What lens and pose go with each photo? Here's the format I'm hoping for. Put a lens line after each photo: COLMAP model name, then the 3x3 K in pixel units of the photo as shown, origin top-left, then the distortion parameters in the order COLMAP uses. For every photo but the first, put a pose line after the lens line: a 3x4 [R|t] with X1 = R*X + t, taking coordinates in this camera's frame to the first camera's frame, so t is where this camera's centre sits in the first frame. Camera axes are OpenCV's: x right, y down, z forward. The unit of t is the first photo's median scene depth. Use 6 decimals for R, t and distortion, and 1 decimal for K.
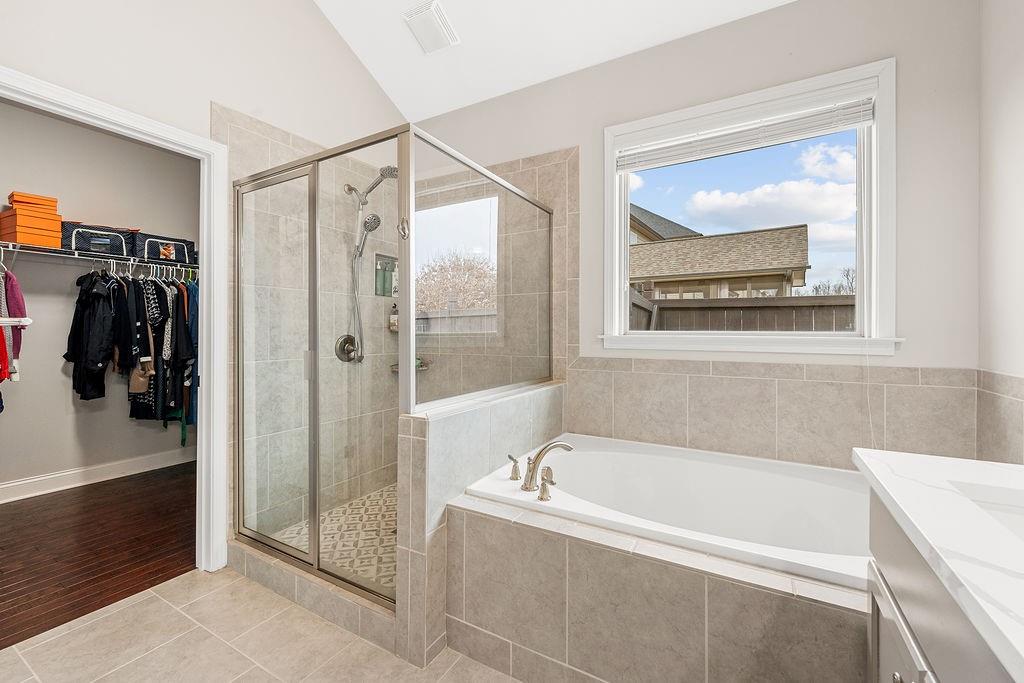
lens RADIAL K [[419.7, 0, 516.5], [0, 419.7, 331.4], [0, 0, 1]] dist [-0.000163, -0.000849]
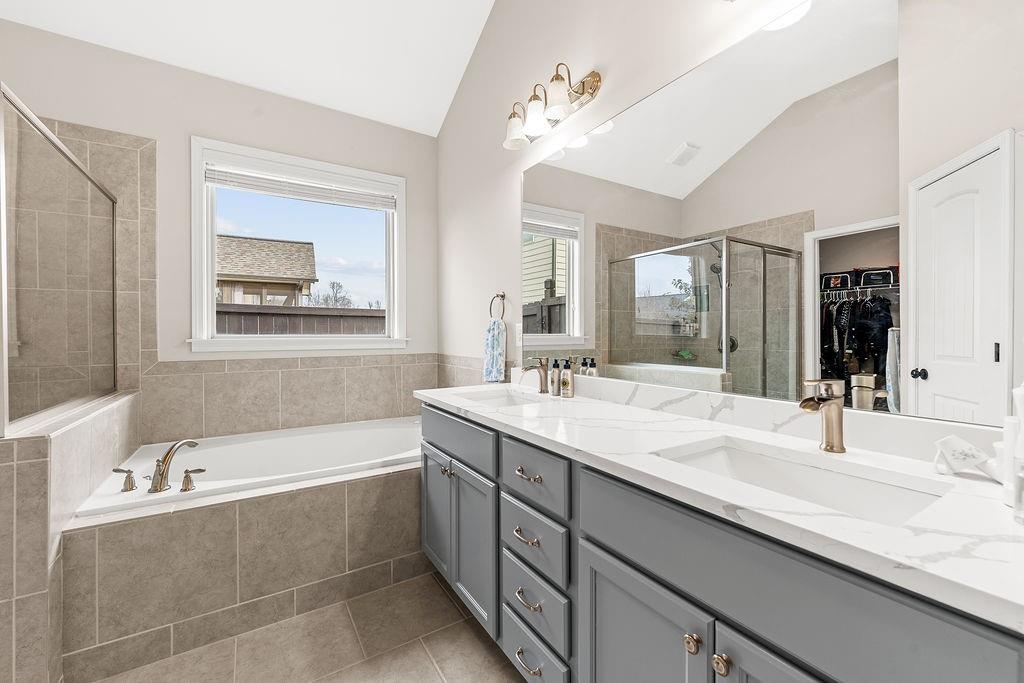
lens RADIAL K [[419.7, 0, 511.7], [0, 419.7, 336.8], [0, 0, 1]] dist [-0.000163, -0.000849]
pose [[0.474600, -0.009203, 0.880153, -0.346330], [0.005263, 0.999957, 0.007618, 0.000208], [-0.880186, 0.001017, 0.474628, -0.178946]]
